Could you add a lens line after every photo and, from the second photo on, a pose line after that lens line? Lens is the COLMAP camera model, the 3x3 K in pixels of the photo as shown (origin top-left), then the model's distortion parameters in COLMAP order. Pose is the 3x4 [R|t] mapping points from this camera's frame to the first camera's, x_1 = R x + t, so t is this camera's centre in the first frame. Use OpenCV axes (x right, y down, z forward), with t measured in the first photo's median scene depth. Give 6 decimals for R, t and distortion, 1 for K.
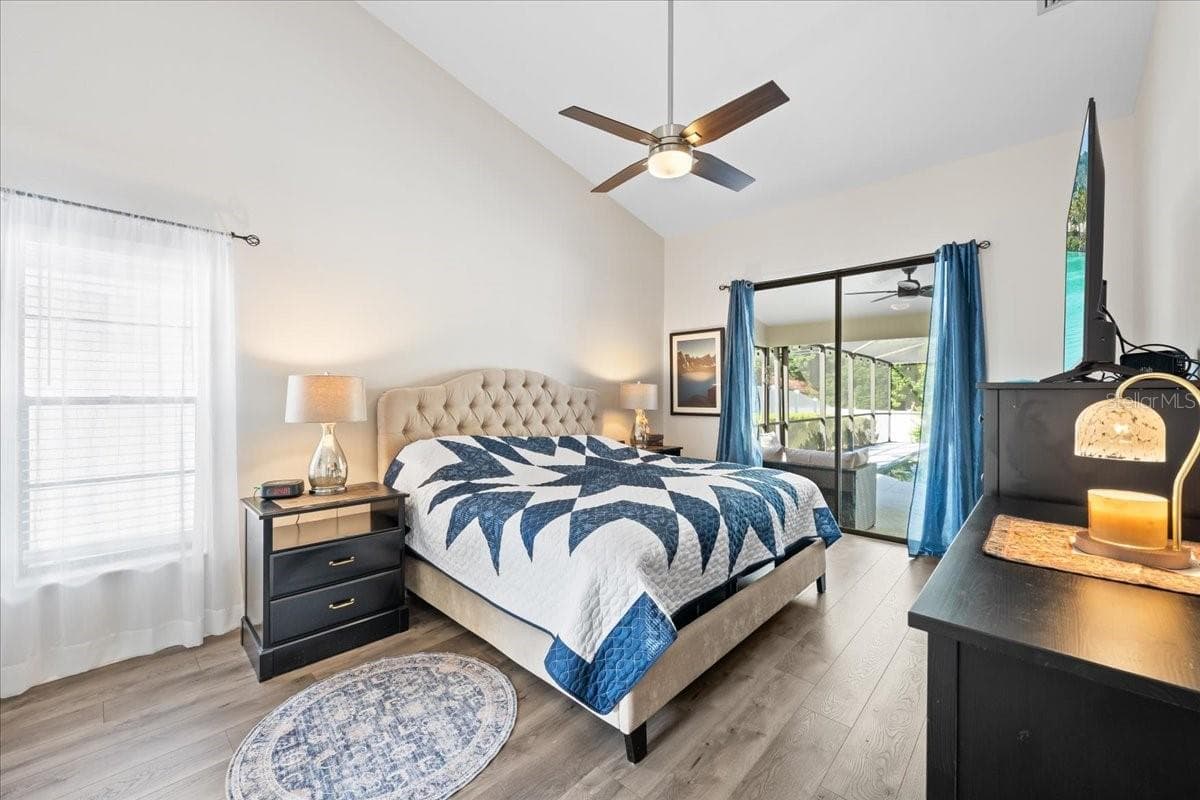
lens RADIAL K [[473.2, 0, 598.8], [0, 473.2, 391.1], [0, 0, 1]] dist [0.000057, 0.000186]
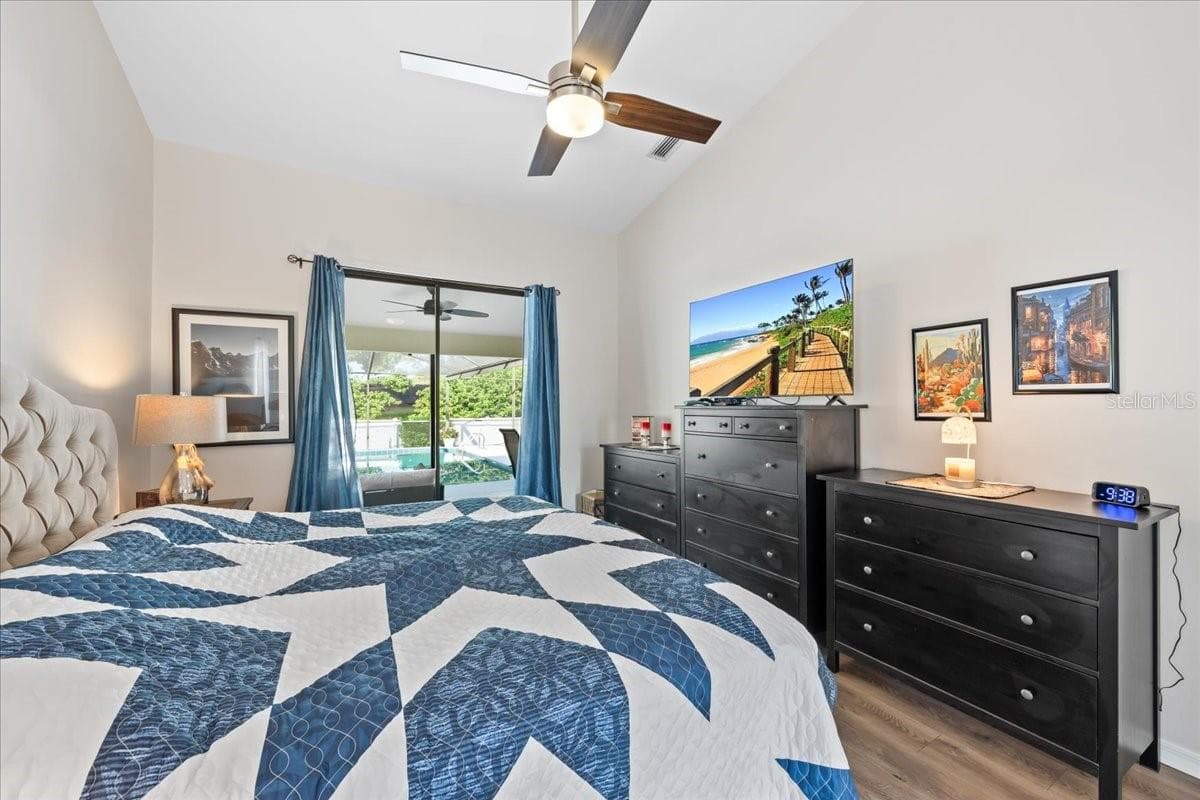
lens RADIAL K [[472.8, 0, 600.0], [0, 472.8, 400.0], [0, 0, 1]] dist [-0.000033, 0.000016]
pose [[0.298216, -0.000695, 0.954498, -0.292811], [-0.000527, 0.999999, 0.000893, -0.011674], [-0.954498, -0.000769, 0.298216, 0.384832]]
